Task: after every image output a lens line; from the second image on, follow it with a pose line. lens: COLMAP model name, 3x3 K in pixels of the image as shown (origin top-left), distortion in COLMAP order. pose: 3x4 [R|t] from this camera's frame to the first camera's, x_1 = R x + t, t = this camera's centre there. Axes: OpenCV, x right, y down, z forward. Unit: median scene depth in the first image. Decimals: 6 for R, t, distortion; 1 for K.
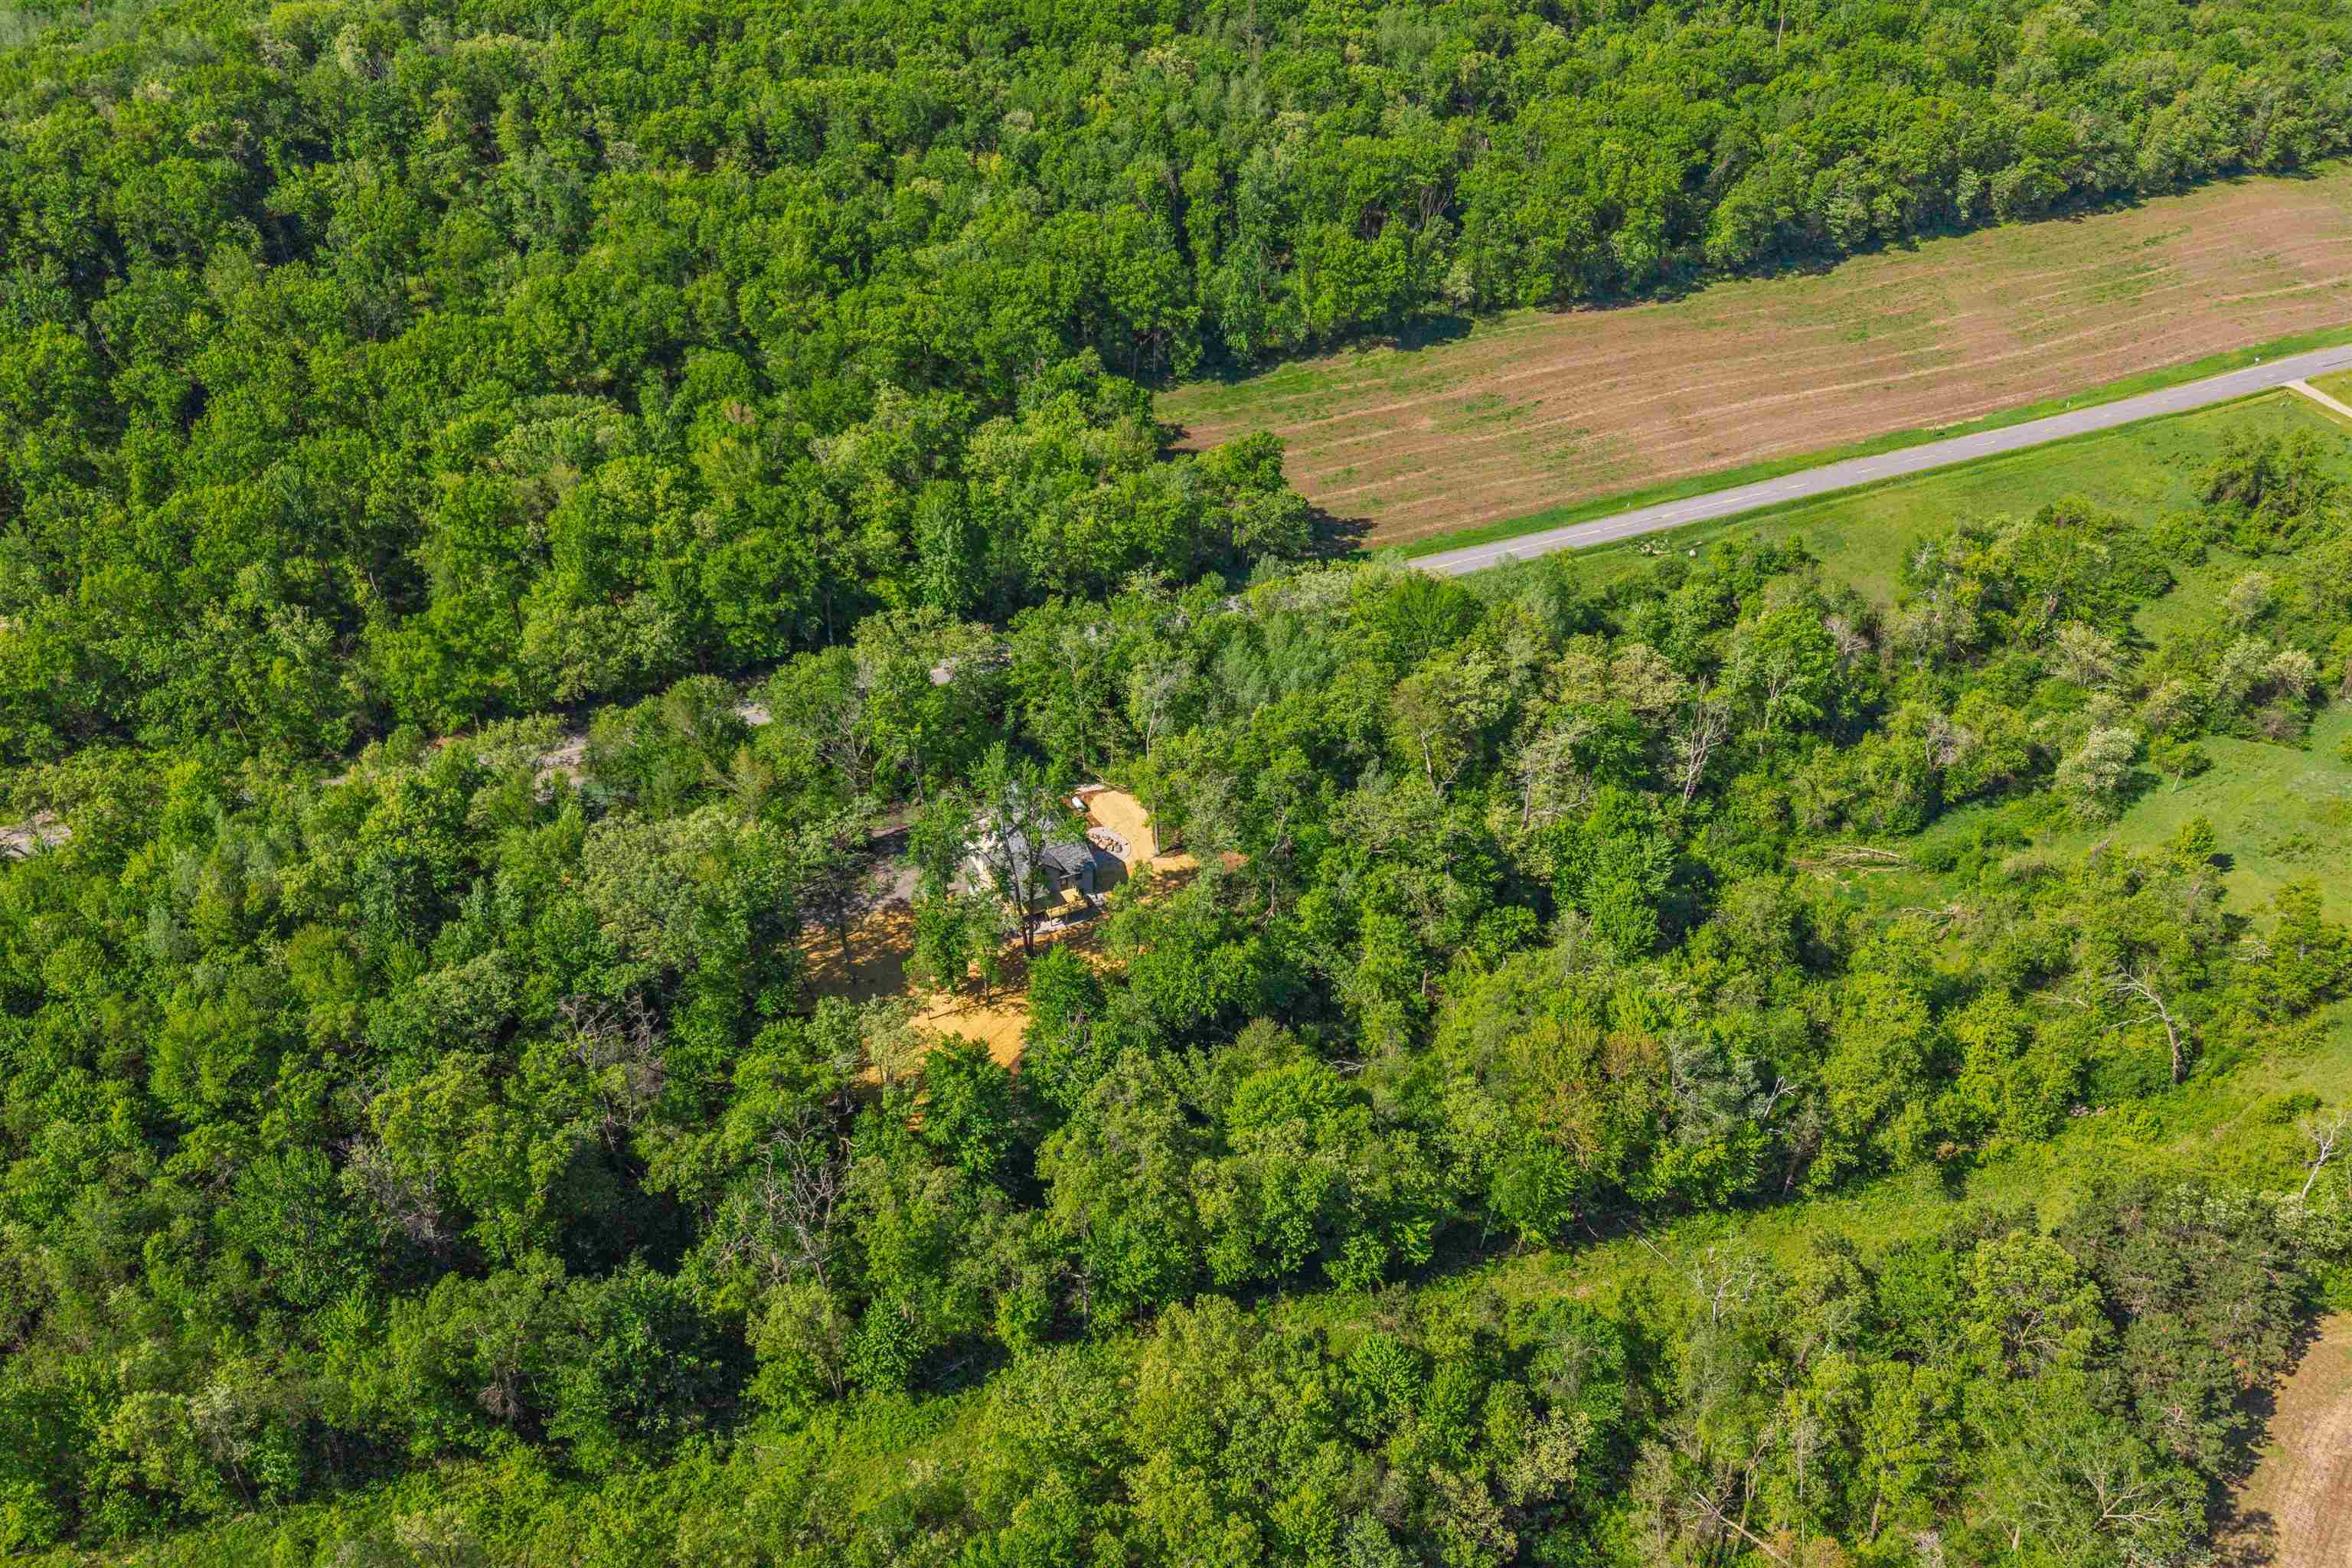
lens RADIAL K [[1805.8, 0, 1179.6], [0, 1805.8, 783.0], [0, 0, 1]] dist [0.007704, -0.004898]
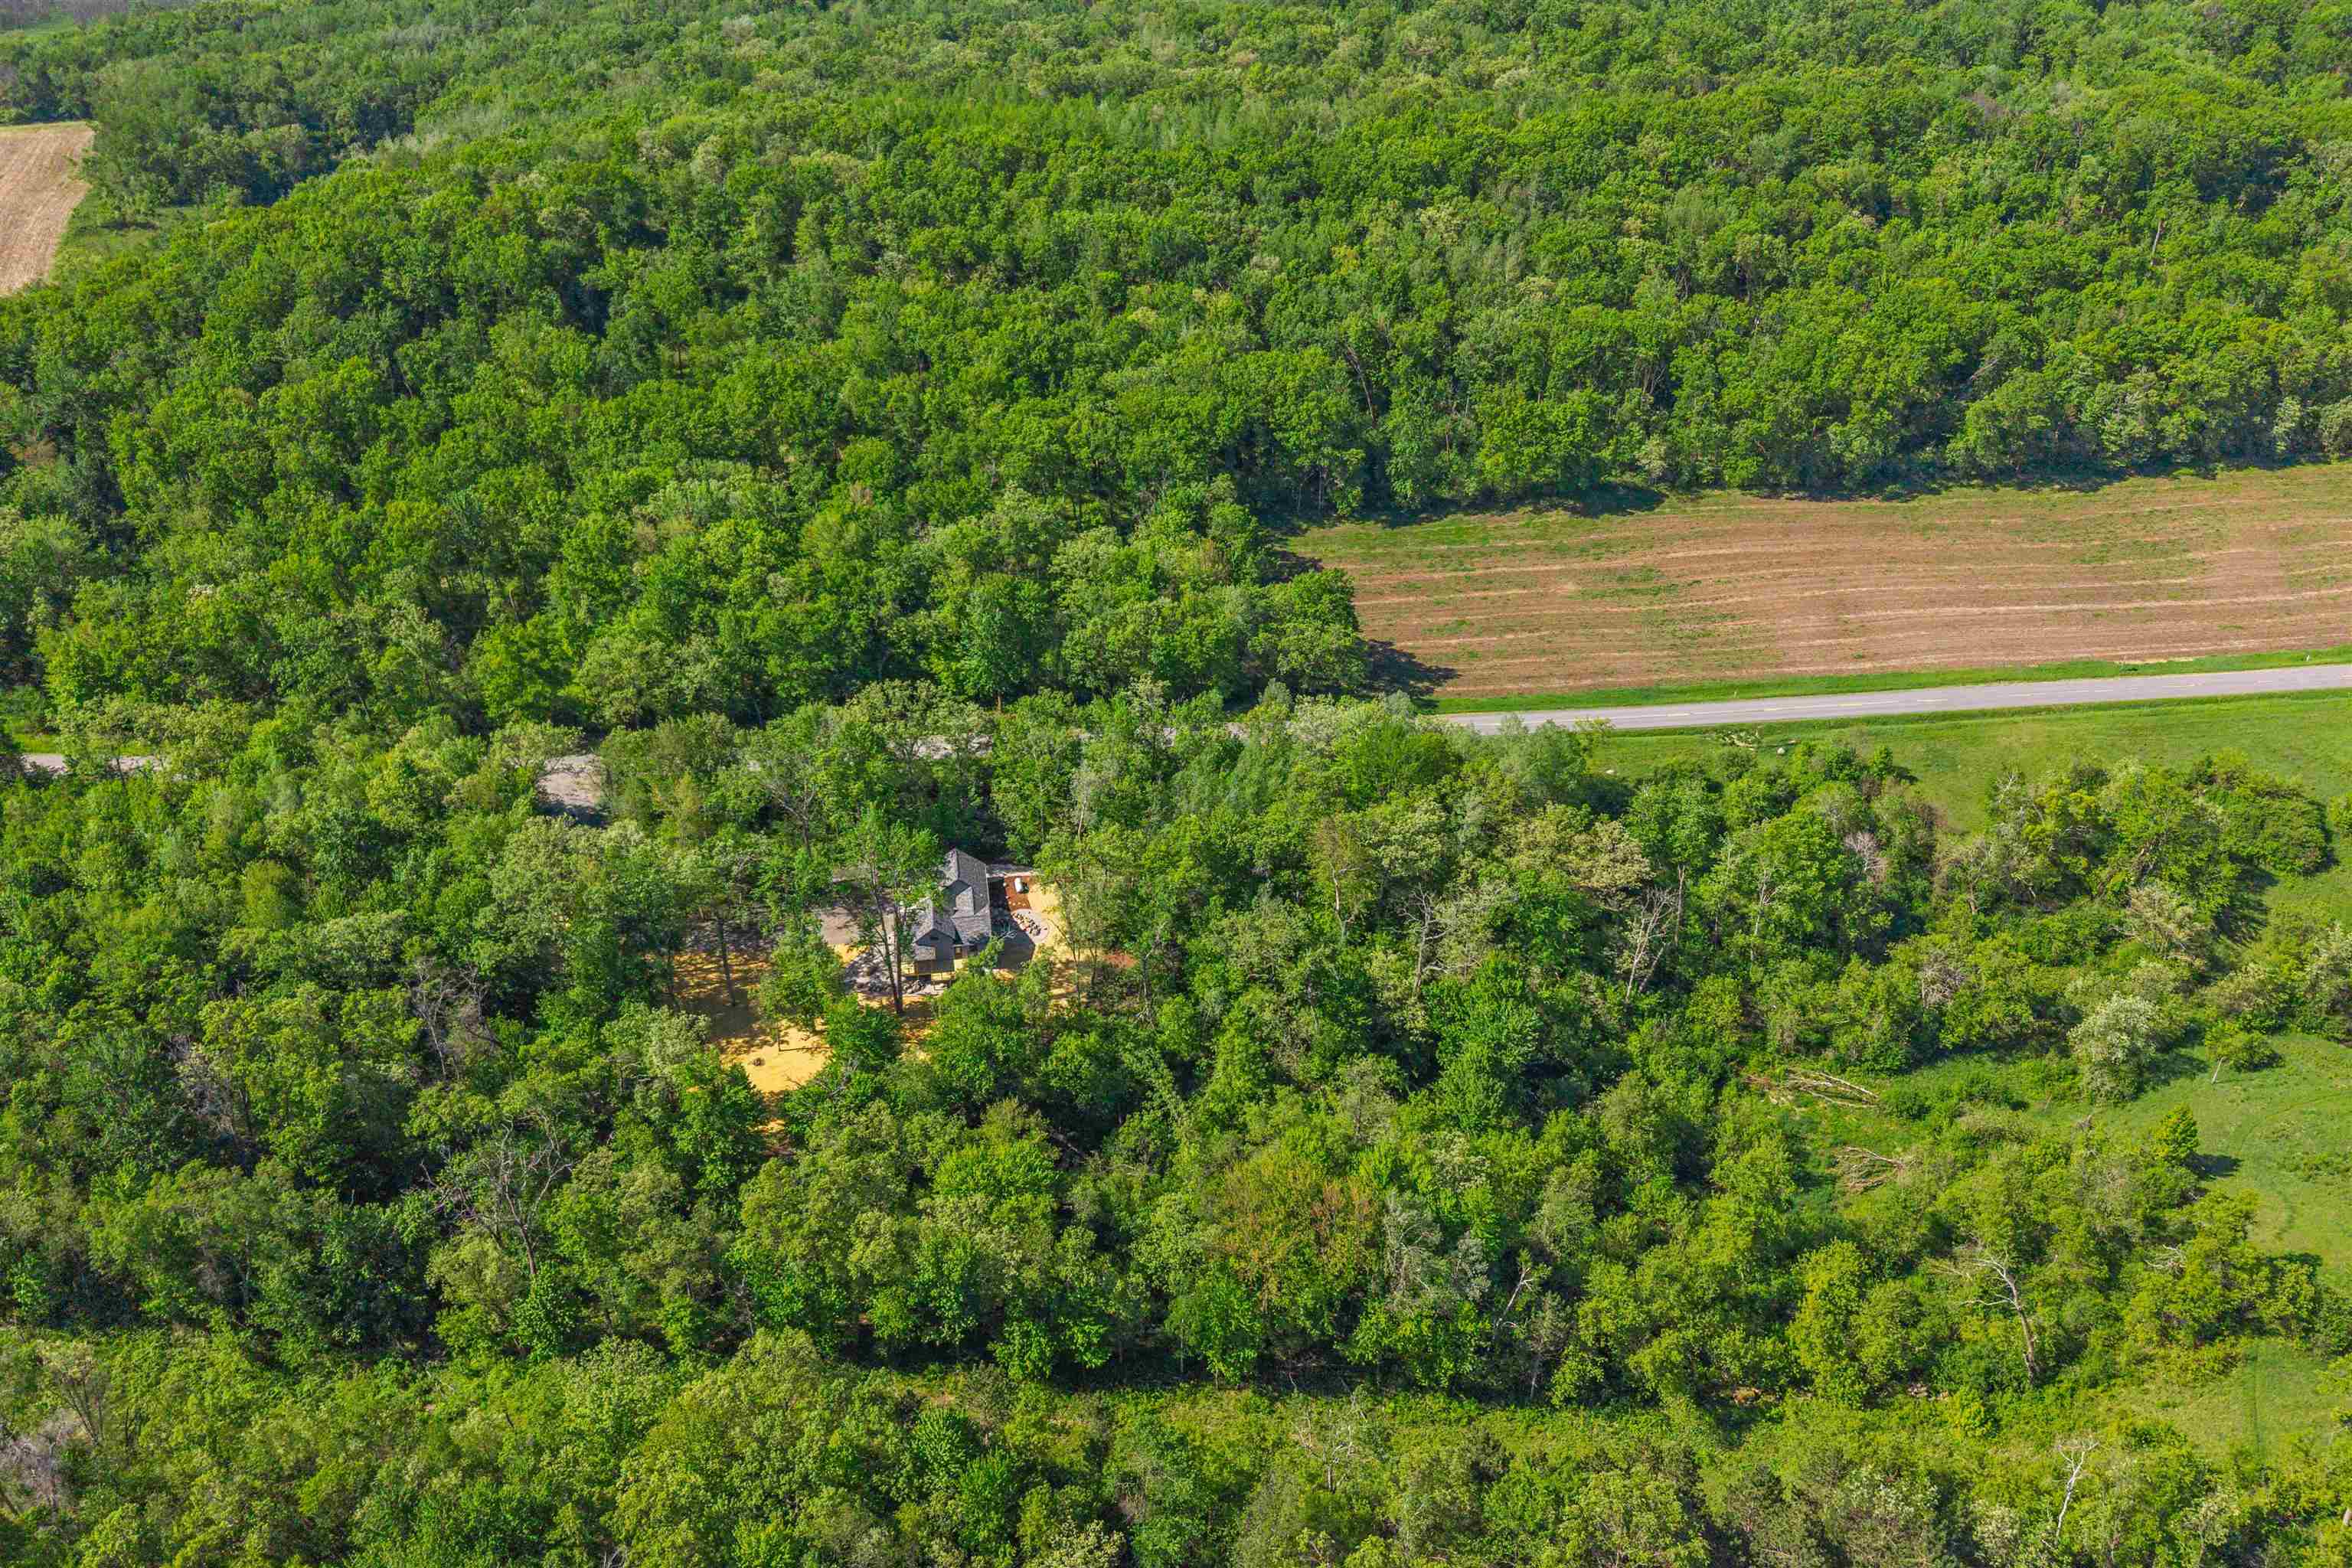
lens RADIAL K [[1805.8, 0, 1179.6], [0, 1805.8, 783.0], [0, 0, 1]] dist [0.007704, -0.004898]
pose [[0.956581, 0.150542, -0.249579, 0.242067], [-0.169476, 0.983938, -0.056070, -0.003509], [0.237129, 0.095933, 0.966730, 0.005392]]
